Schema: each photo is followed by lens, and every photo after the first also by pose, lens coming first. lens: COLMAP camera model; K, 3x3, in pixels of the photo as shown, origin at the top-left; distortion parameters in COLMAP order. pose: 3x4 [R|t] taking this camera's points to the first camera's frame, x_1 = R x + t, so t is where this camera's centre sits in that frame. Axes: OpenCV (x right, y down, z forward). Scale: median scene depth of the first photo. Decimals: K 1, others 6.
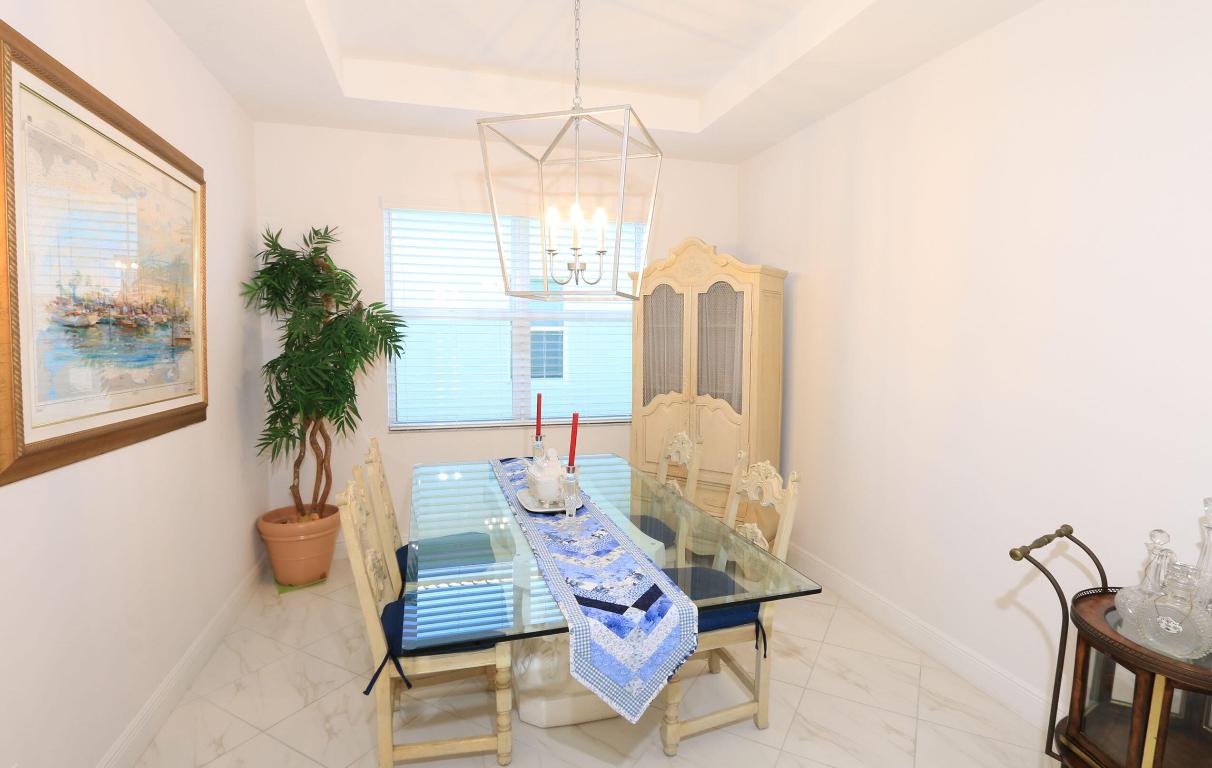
lens RADIAL K [[579.7, 0, 606.0], [0, 579.7, 384.0], [0, 0, 1]] dist [-0.018859, 0.001311]
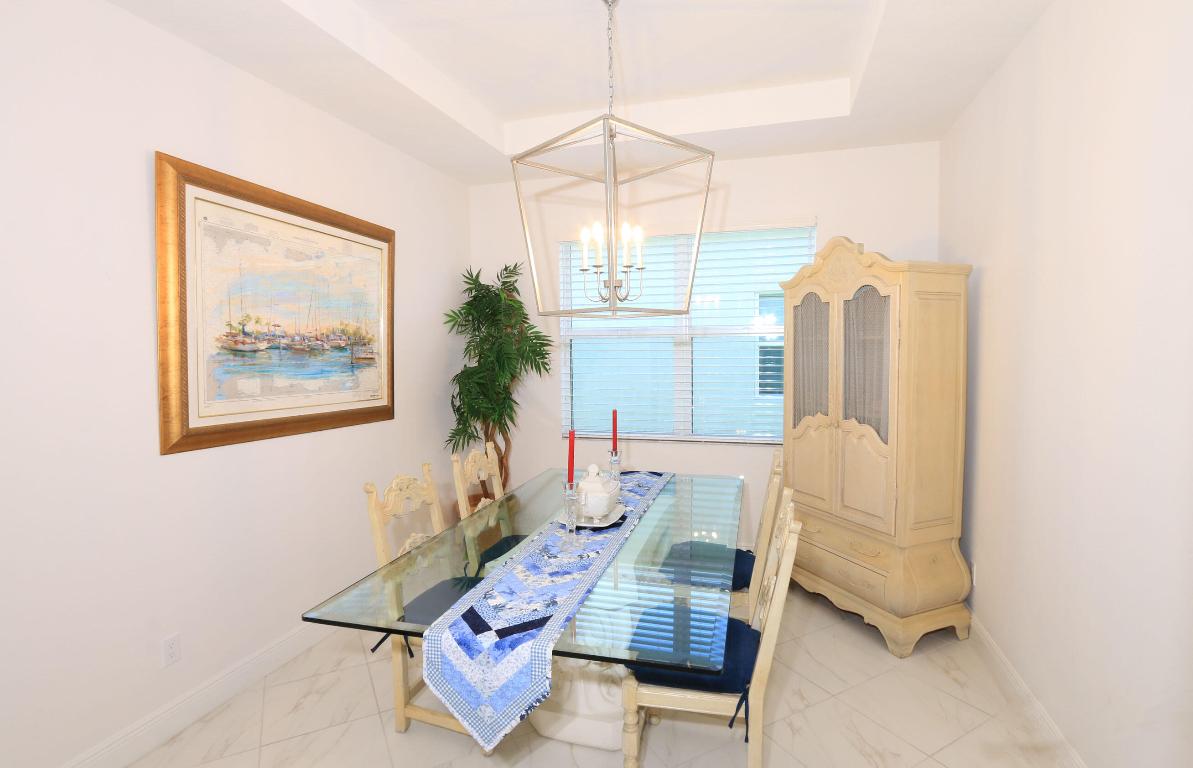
lens RADIAL K [[553.4, 0, 596.5], [0, 553.4, 384.0], [0, 0, 1]] dist [-0.015489, 0.000072]
pose [[0.853743, 0.018055, -0.520382, 0.472544], [-0.030117, 0.999438, -0.014734, -0.016852], [0.519823, 0.028251, 0.853807, 0.197368]]
